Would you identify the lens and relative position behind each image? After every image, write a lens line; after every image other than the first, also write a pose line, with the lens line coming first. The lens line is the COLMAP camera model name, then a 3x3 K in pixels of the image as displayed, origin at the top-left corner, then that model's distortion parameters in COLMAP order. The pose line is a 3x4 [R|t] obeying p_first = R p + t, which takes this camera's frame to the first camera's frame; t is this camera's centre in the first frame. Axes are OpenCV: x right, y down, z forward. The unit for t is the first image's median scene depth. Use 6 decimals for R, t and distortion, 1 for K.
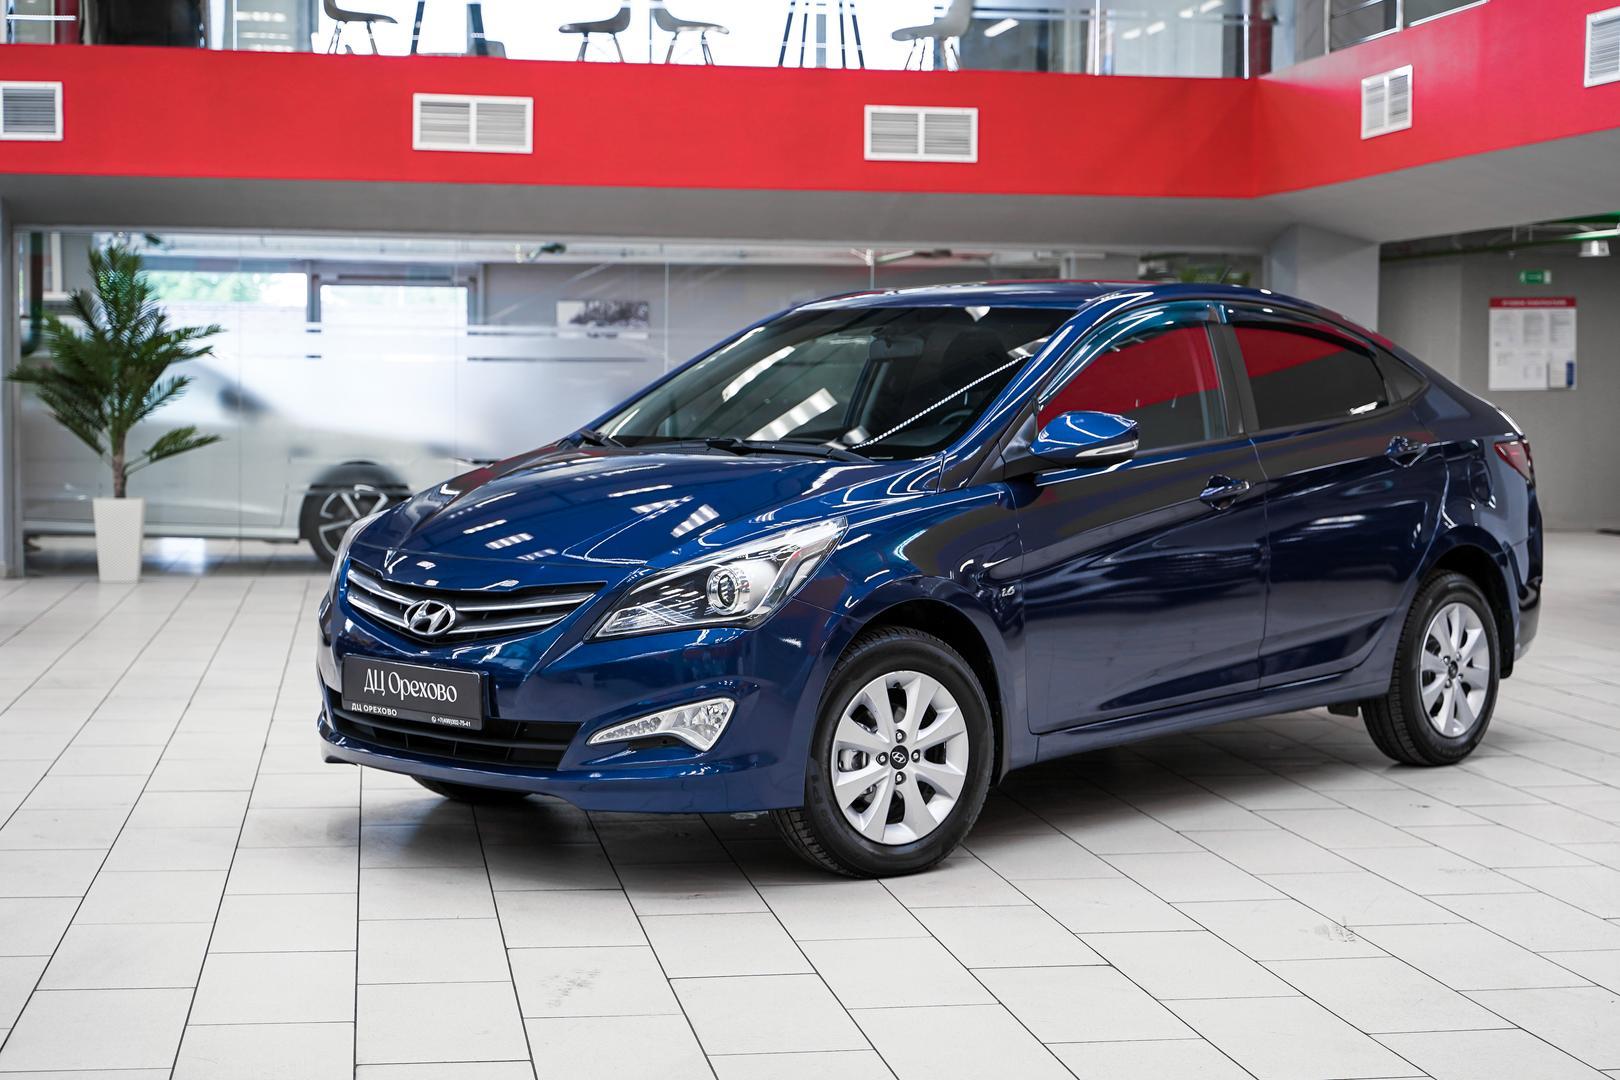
lens RADIAL K [[2542.4, 0, 810.0], [0, 2542.4, 540.0], [0, 0, 1]] dist [-0.008705, 0.007350]
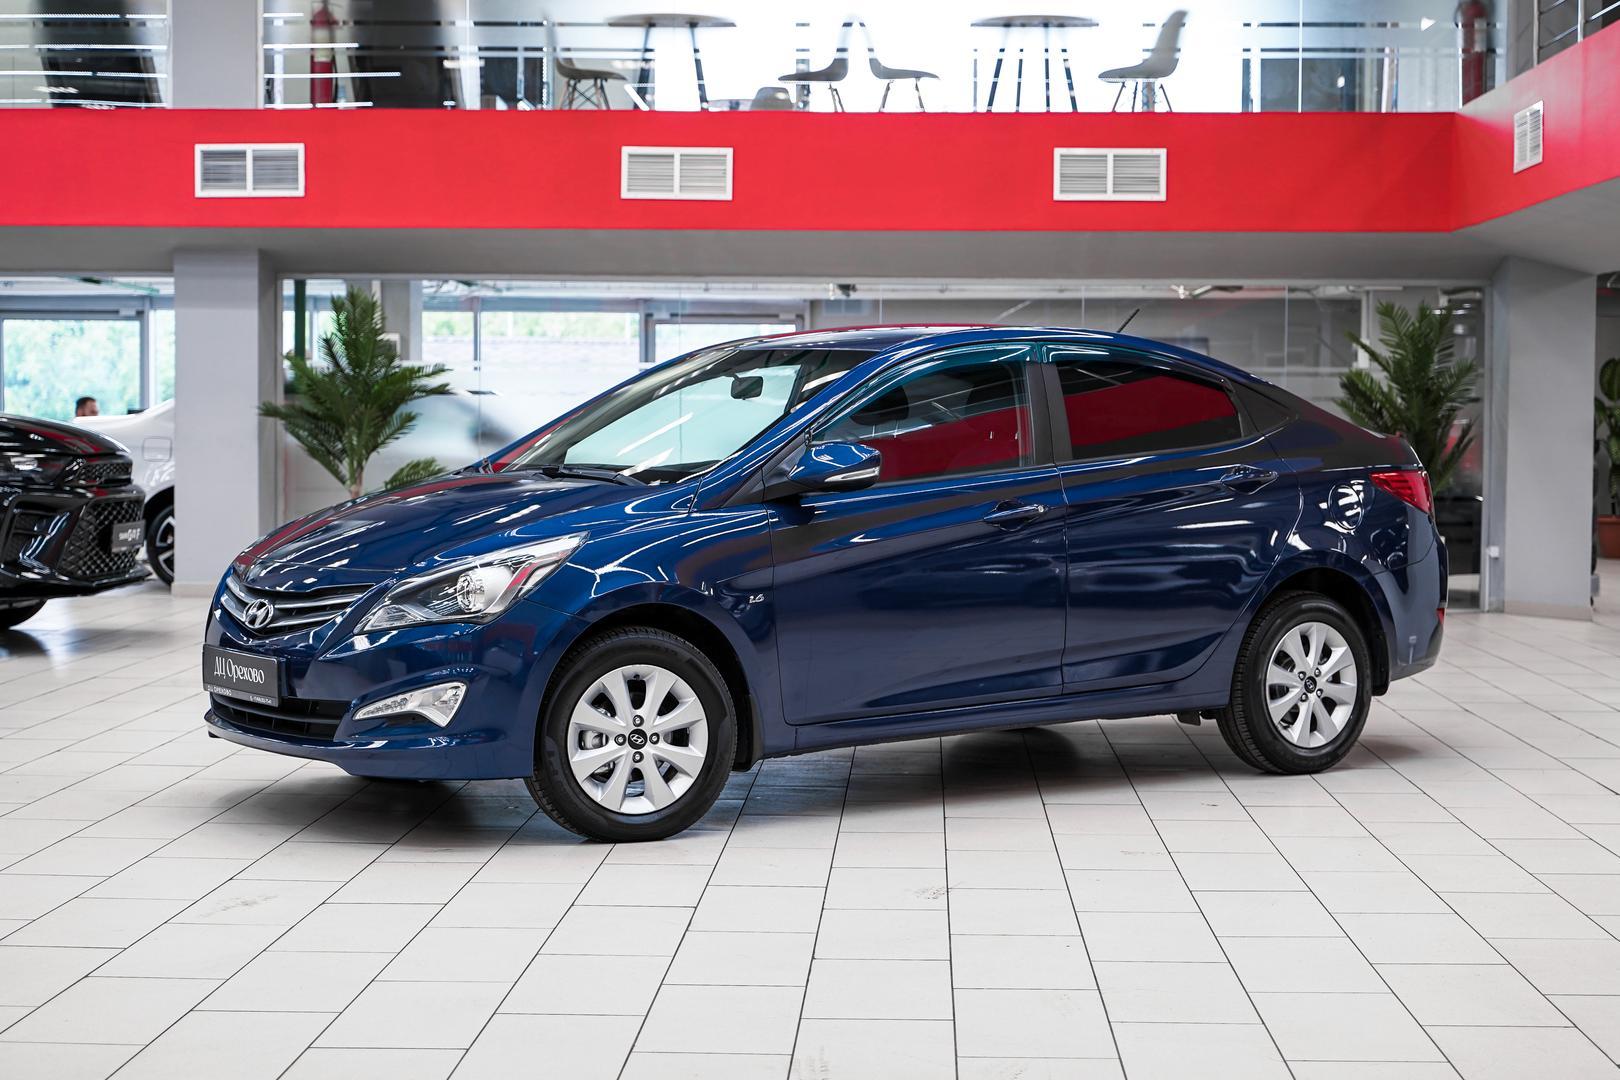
lens RADIAL K [[2636.5, 0, 810.0], [0, 2636.5, 540.0], [0, 0, 1]] dist [-0.000847, -0.041126]
pose [[0.981064, 0.007337, -0.193546, 0.217446], [-0.010328, 0.999842, -0.014453, 0.007055], [0.193410, 0.016178, 0.980985, -0.105271]]
